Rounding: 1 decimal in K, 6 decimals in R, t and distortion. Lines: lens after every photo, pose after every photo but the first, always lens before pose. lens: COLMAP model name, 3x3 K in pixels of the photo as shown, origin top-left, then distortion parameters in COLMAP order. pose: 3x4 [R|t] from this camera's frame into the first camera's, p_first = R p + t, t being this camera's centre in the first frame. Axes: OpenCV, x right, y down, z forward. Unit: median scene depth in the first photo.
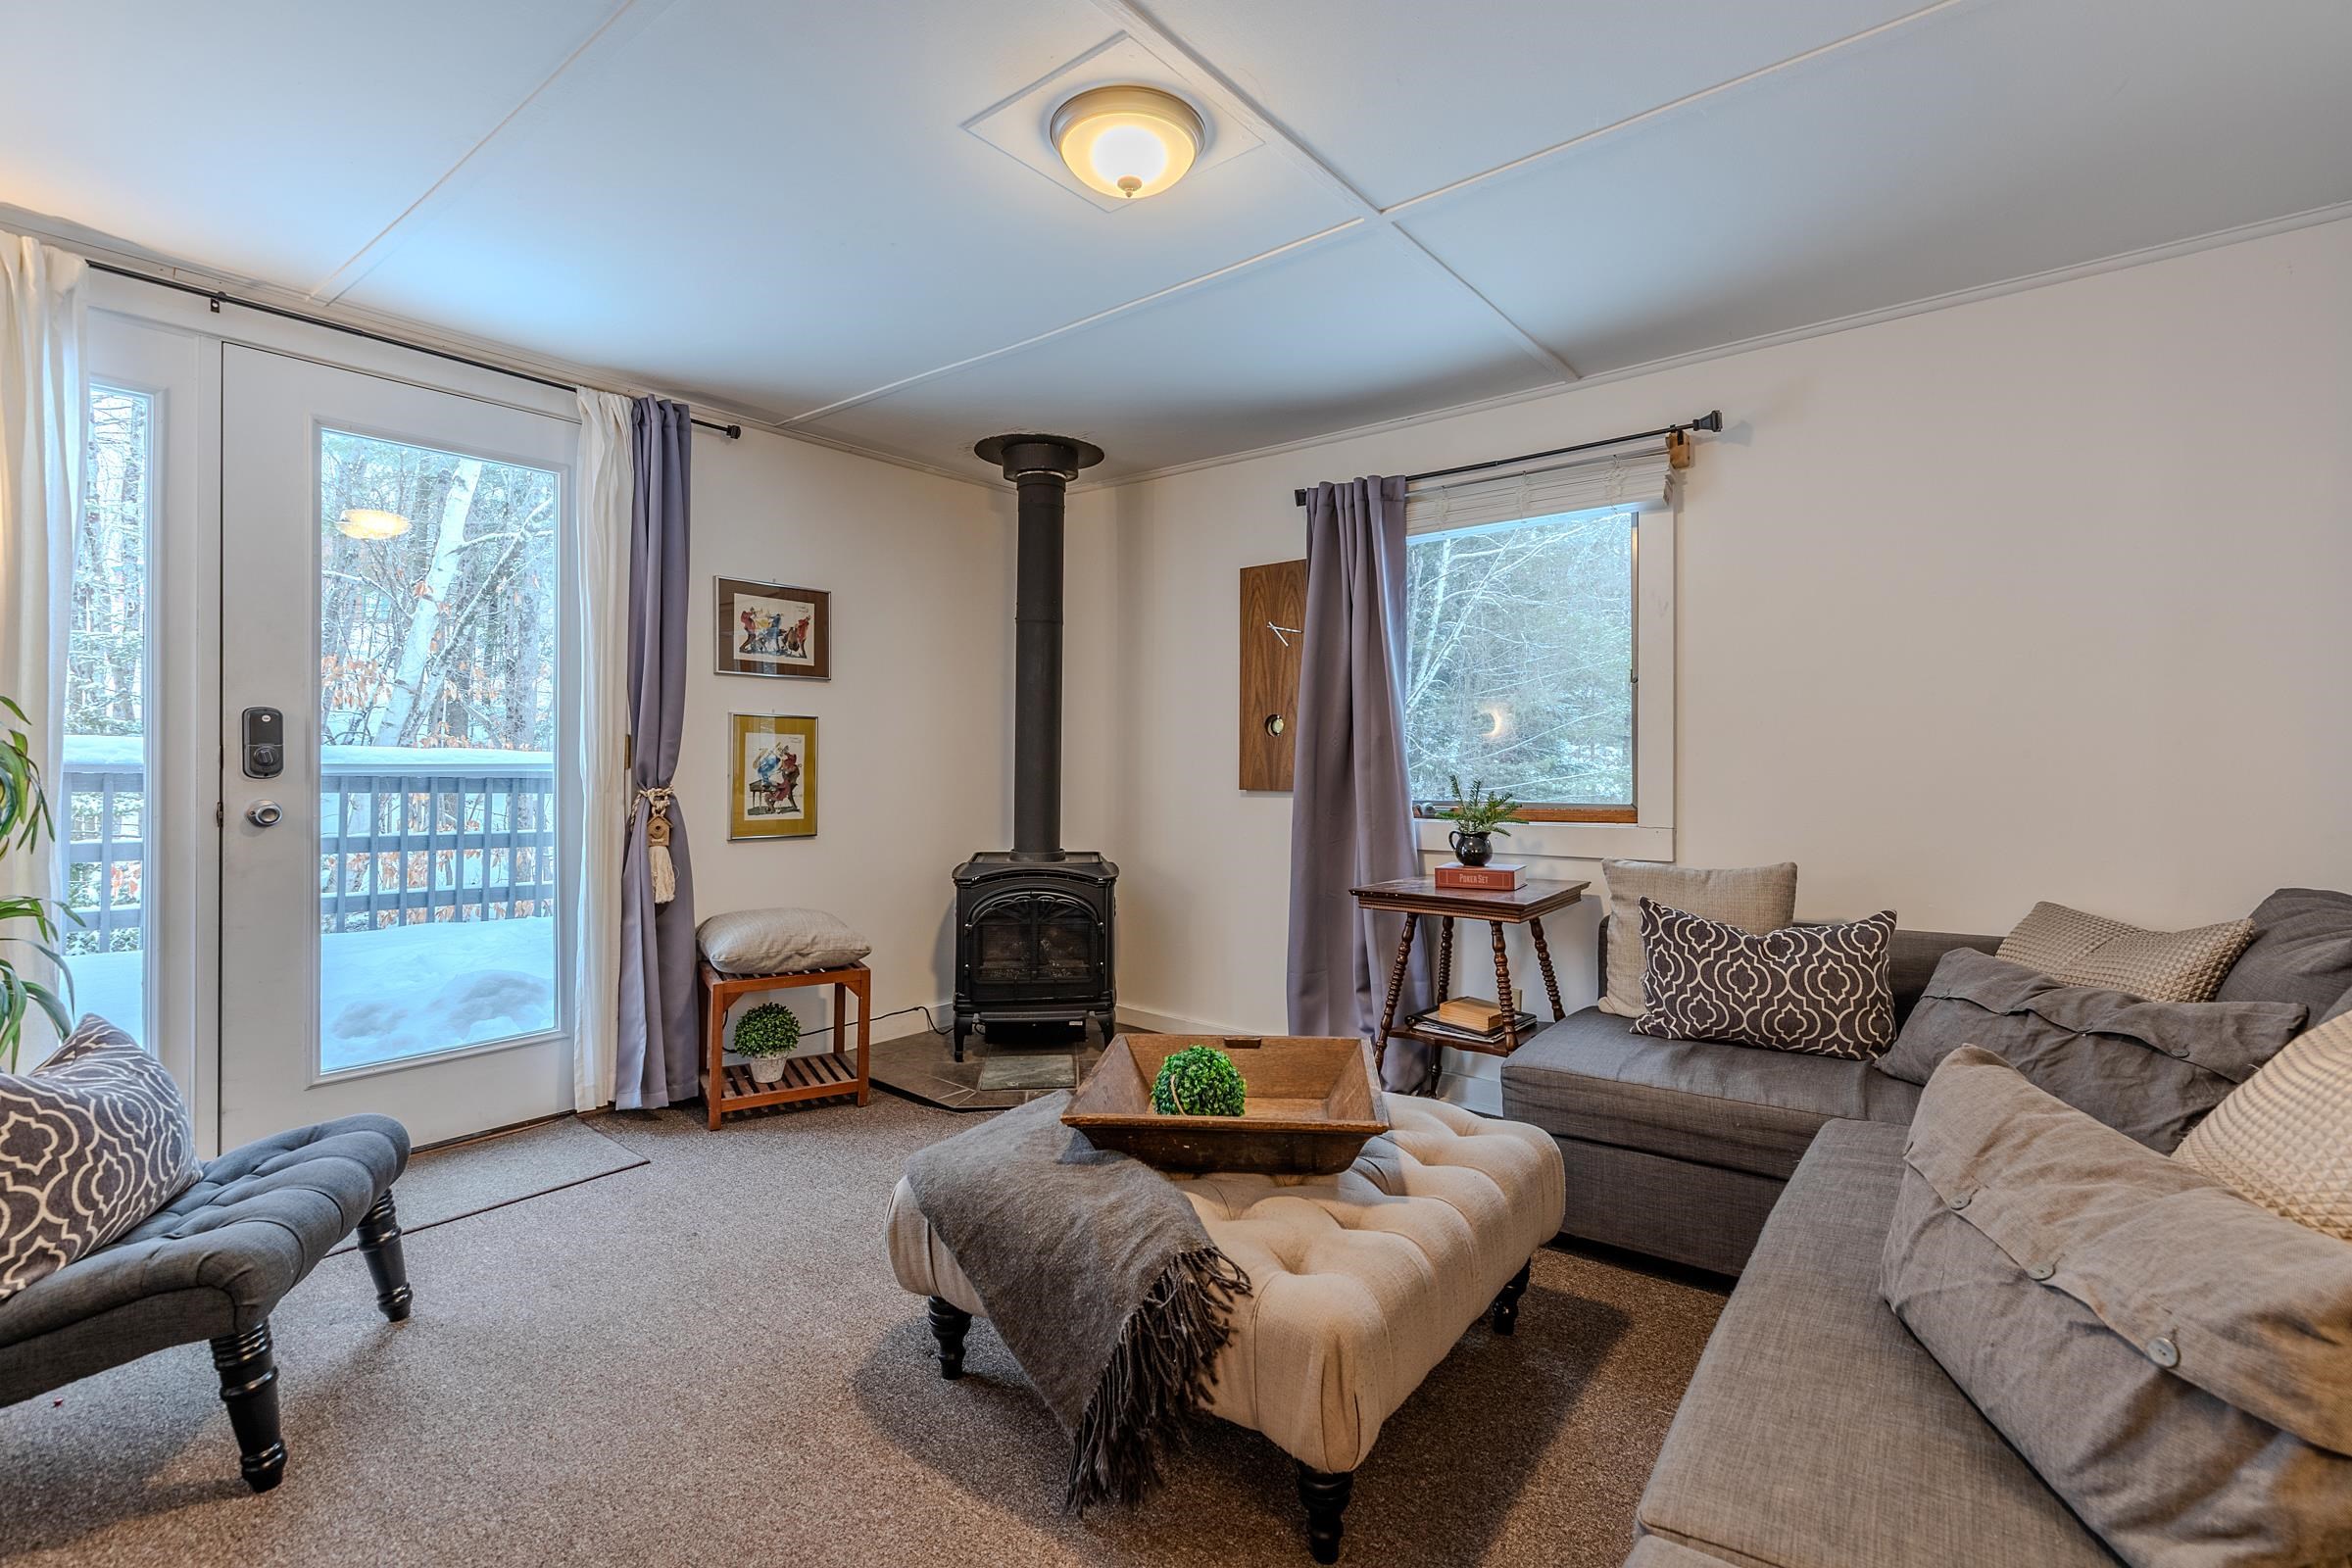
lens RADIAL K [[1065.5, 0, 1191.3], [0, 1065.5, 766.0], [0, 0, 1]] dist [0.002682, 0.000738]
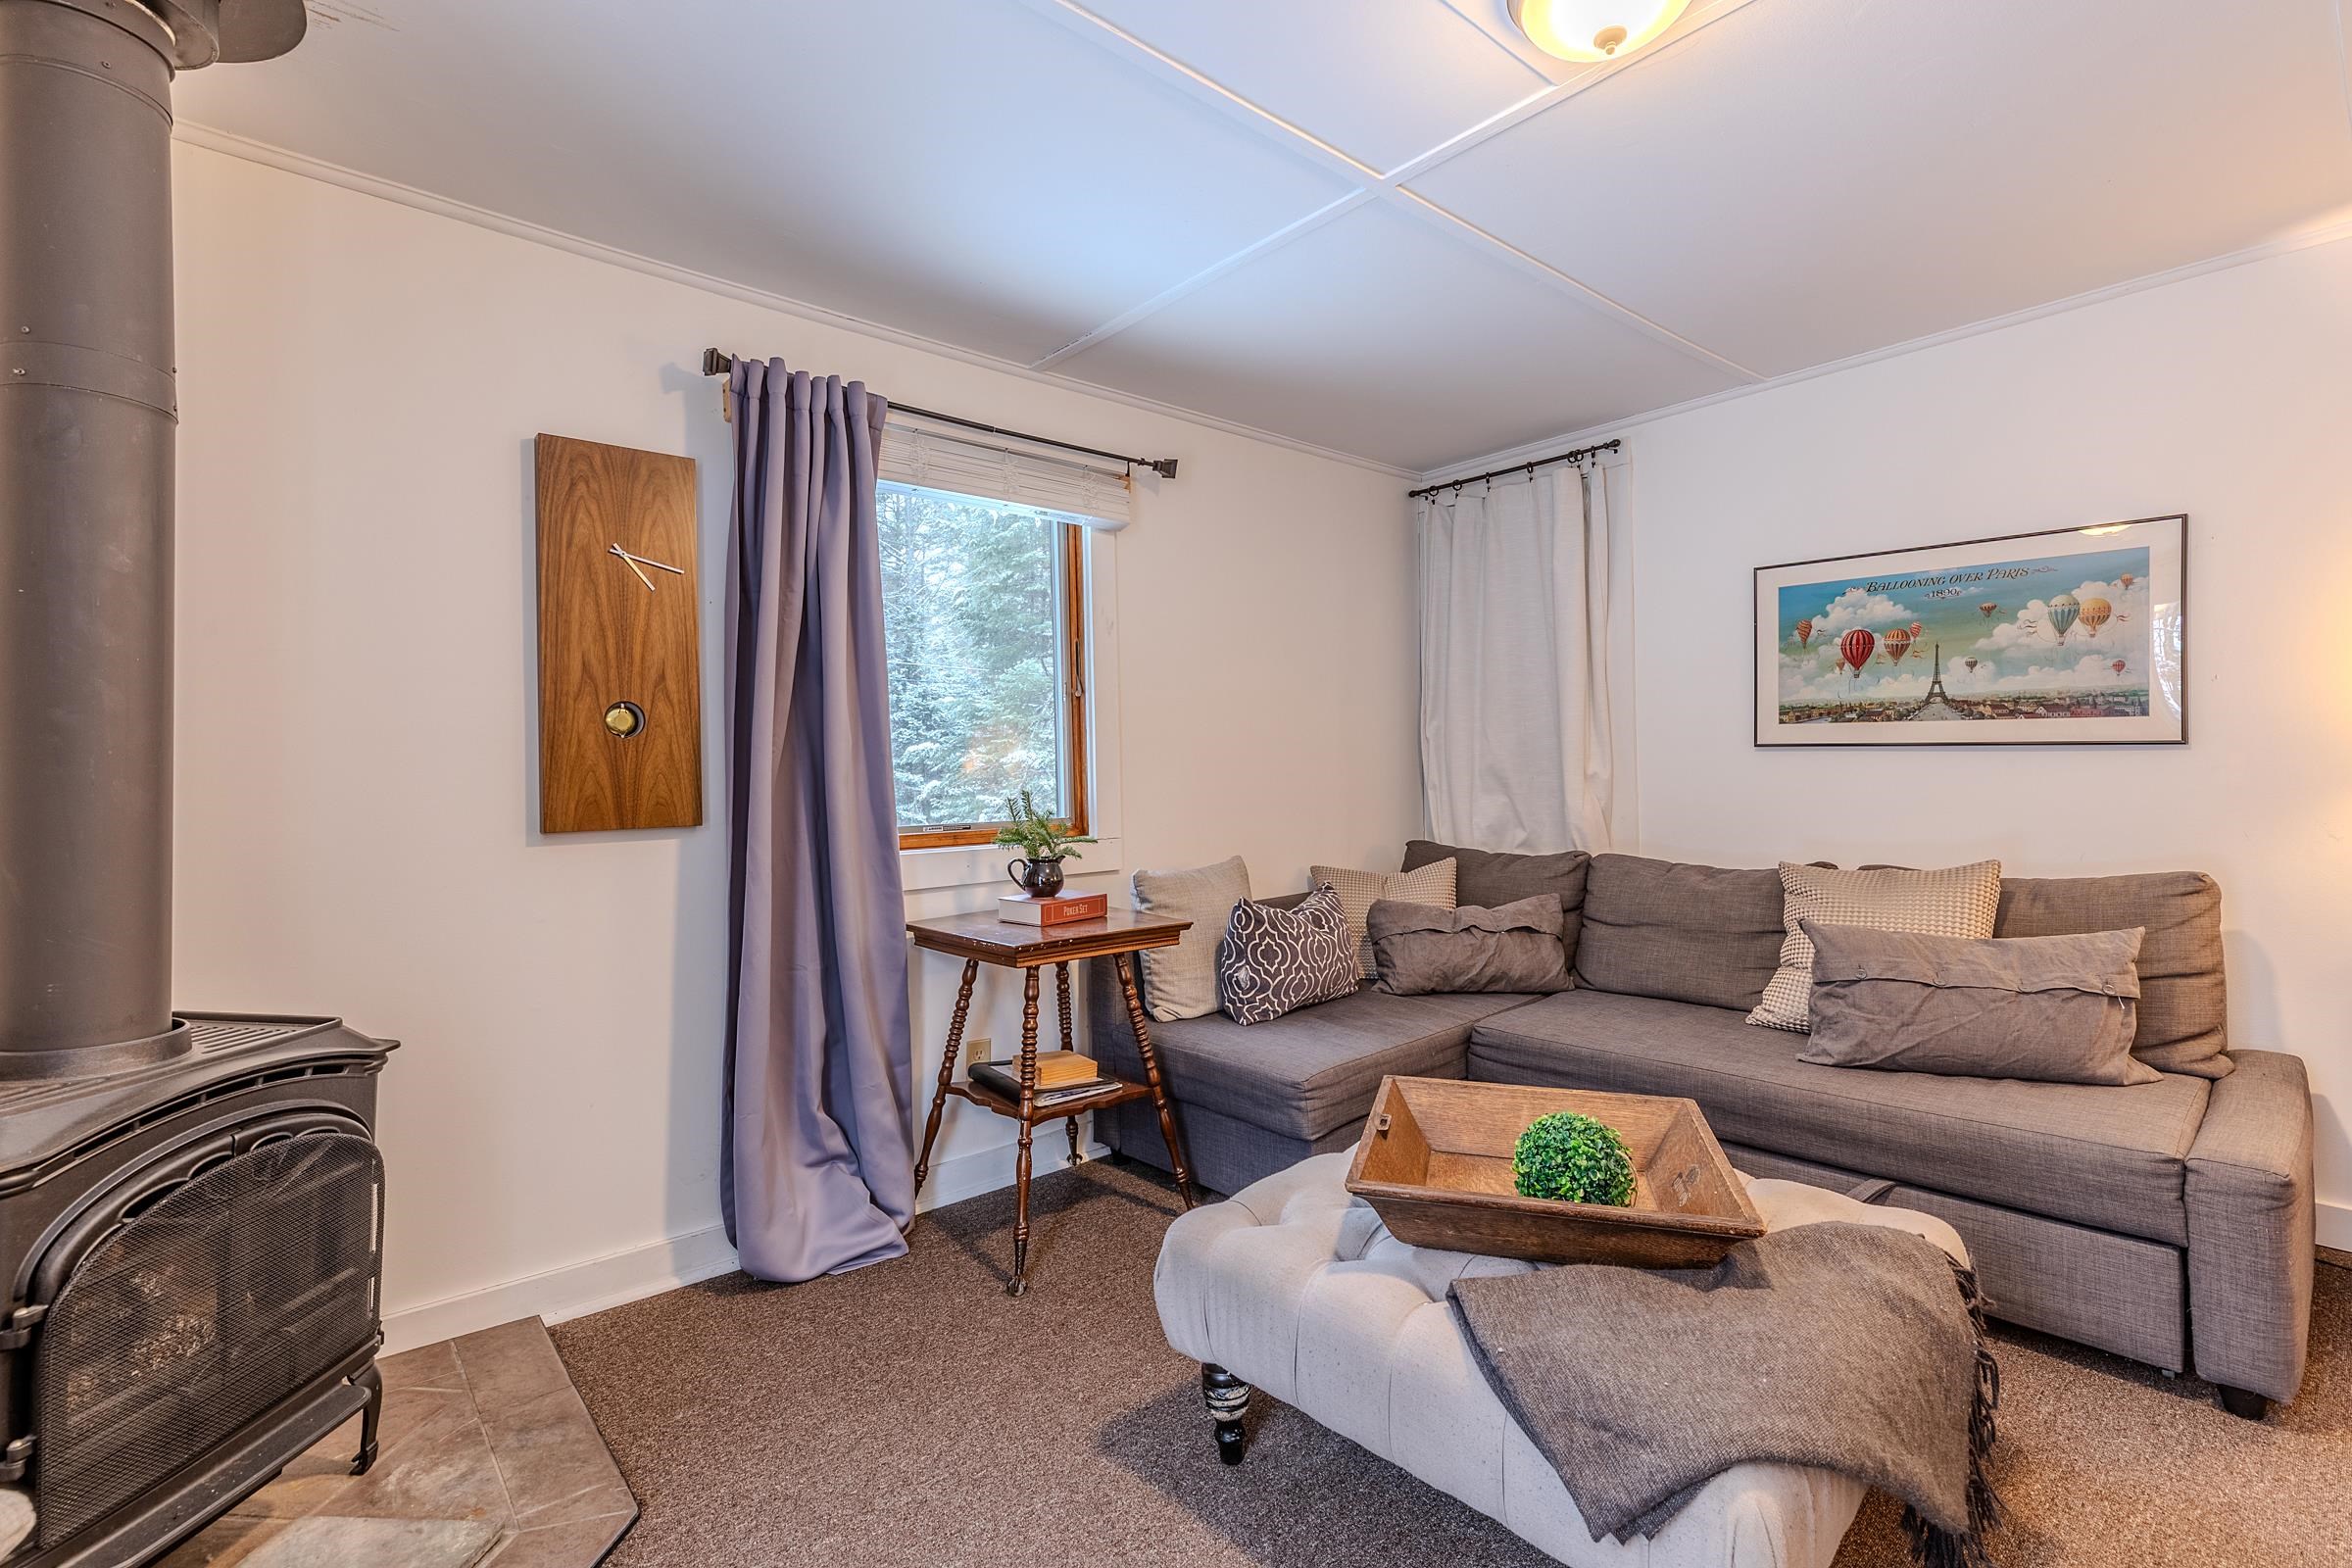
lens RADIAL K [[1065.5, 0, 1191.3], [0, 1065.5, 766.0], [0, 0, 1]] dist [0.002682, 0.000738]
pose [[0.198717, 0.008582, 0.980019, -0.547570], [0.014437, 0.999828, -0.011683, -0.000004], [-0.979951, 0.016470, 0.198559, 0.709192]]
